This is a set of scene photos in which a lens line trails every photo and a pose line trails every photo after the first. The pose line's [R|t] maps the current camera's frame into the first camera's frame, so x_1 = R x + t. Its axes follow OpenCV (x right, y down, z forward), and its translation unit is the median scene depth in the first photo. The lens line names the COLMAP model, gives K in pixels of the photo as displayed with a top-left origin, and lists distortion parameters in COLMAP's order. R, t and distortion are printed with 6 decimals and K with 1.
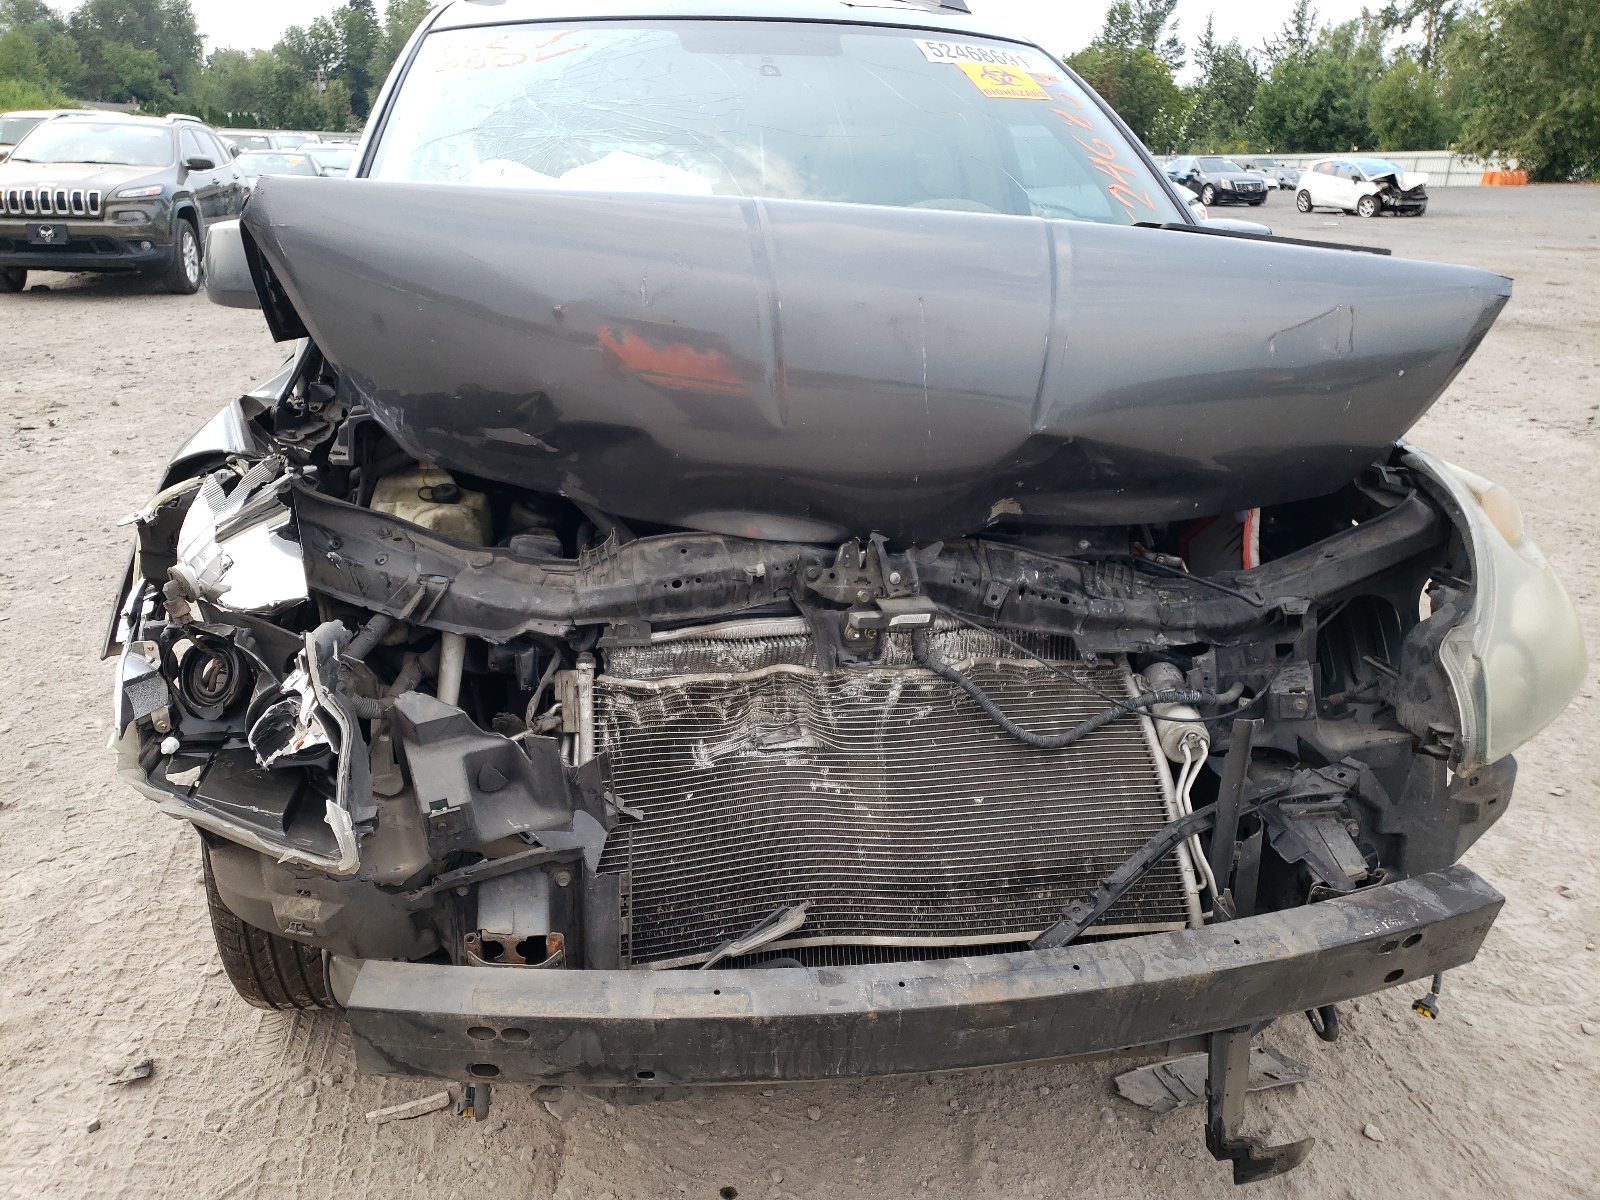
lens RADIAL K [[1221.7, 0, 799.1], [0, 1221.7, 622.0], [0, 0, 1]] dist [0.110718, -0.123511]
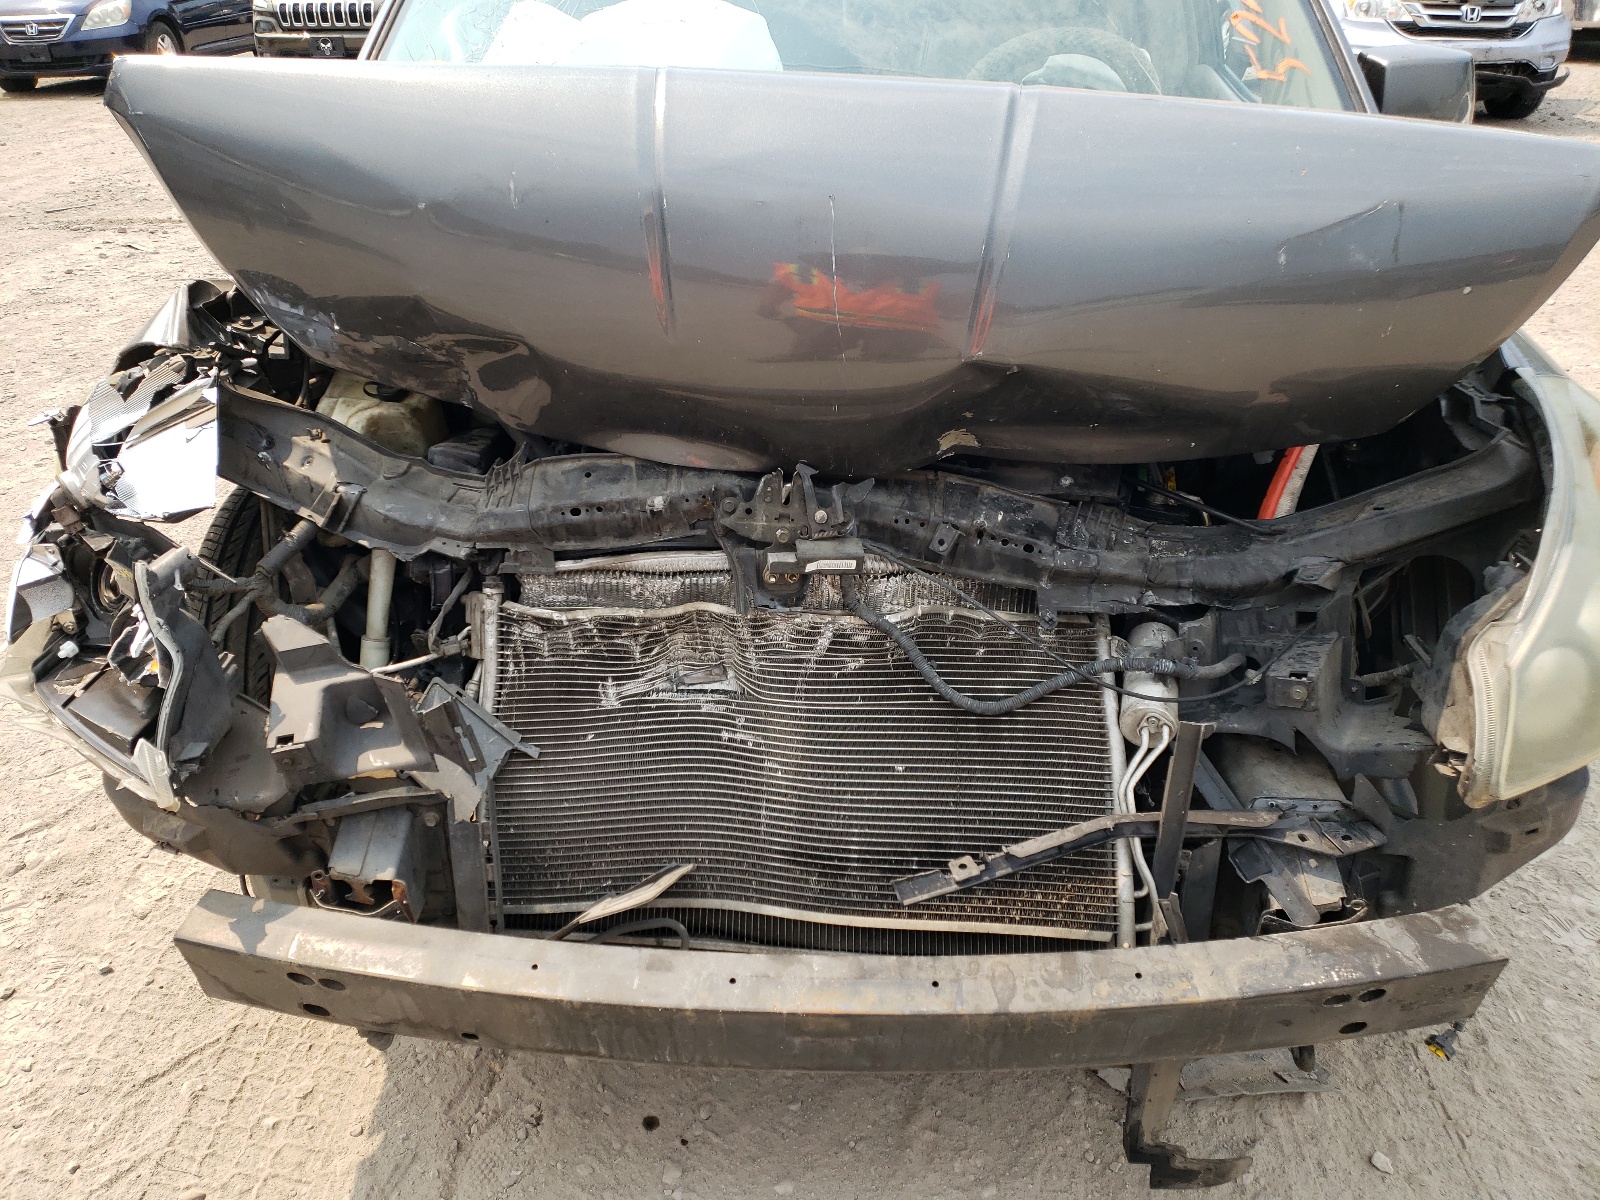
lens RADIAL K [[1219.4, 0, 826.4], [0, 1219.4, 601.0], [0, 0, 1]] dist [0.143299, -0.178160]
pose [[0.976505, 0.073461, -0.202586, 0.265189], [-0.046091, 0.989546, 0.136656, -0.096042], [0.210507, -0.124108, 0.969682, 0.134734]]
